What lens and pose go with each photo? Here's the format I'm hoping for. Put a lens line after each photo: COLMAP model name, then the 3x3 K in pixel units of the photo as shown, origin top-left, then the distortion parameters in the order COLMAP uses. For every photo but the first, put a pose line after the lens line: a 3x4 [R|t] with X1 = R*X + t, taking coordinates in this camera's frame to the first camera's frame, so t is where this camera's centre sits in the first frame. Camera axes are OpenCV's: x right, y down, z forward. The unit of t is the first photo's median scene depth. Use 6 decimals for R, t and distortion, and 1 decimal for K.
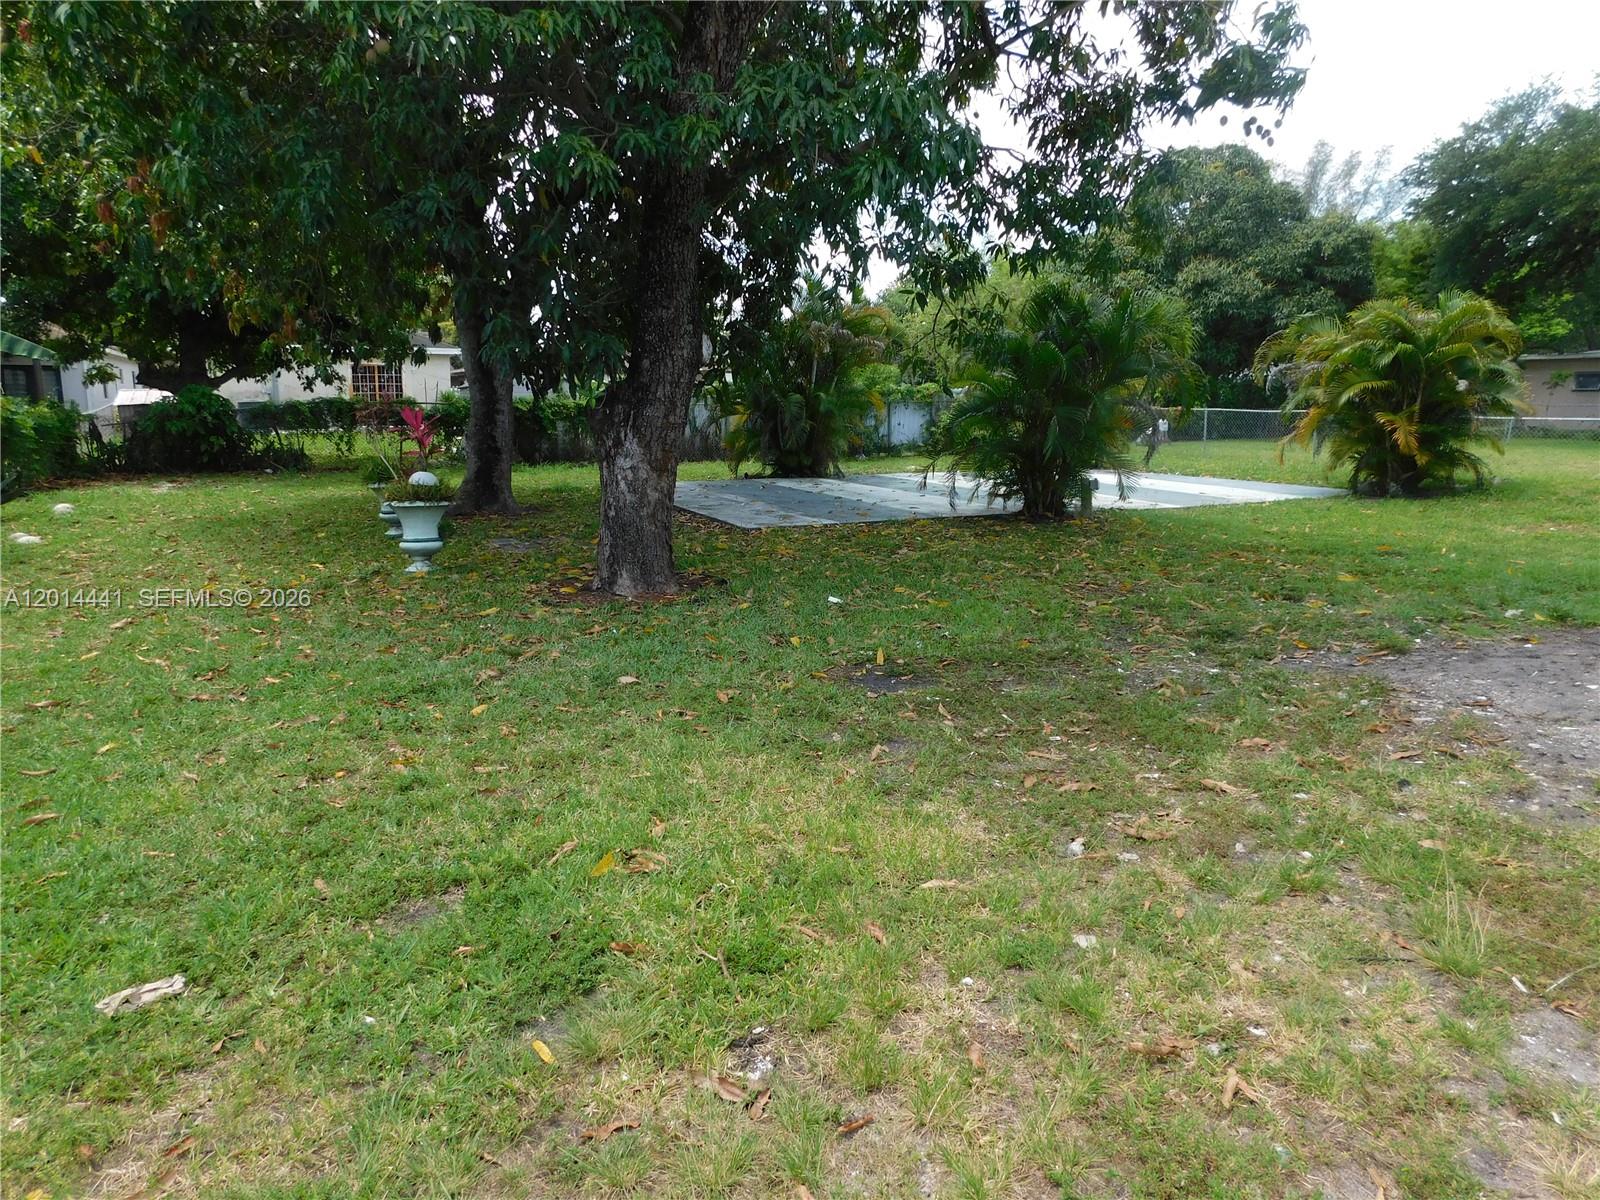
lens RADIAL K [[1048.6, 0, 795.9], [0, 1048.6, 594.4], [0, 0, 1]] dist [-0.082287, 0.064617]
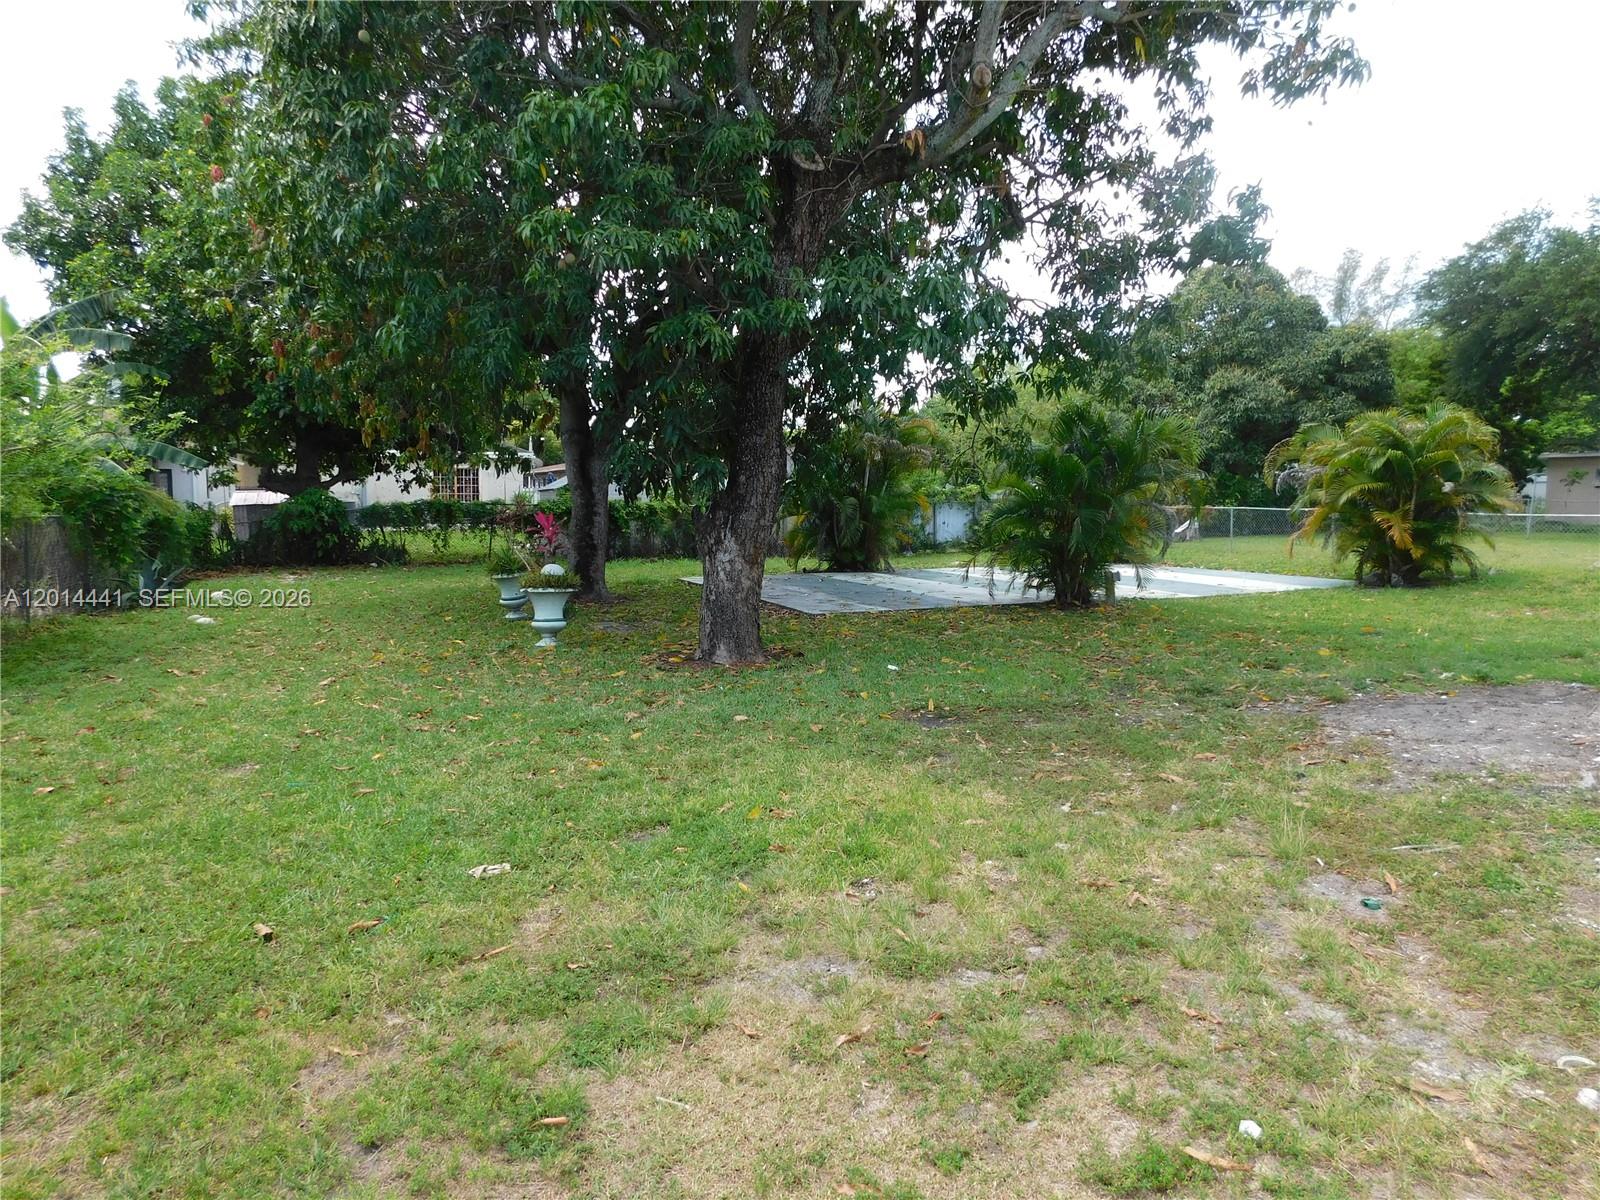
lens RADIAL K [[1048.6, 0, 795.9], [0, 1048.6, 594.4], [0, 0, 1]] dist [-0.082287, 0.064617]
pose [[0.999084, 0.000356, -0.042795, -0.015259], [-0.004296, 0.995749, -0.092009, 0.021072], [0.042580, 0.092109, 0.994838, -0.150151]]
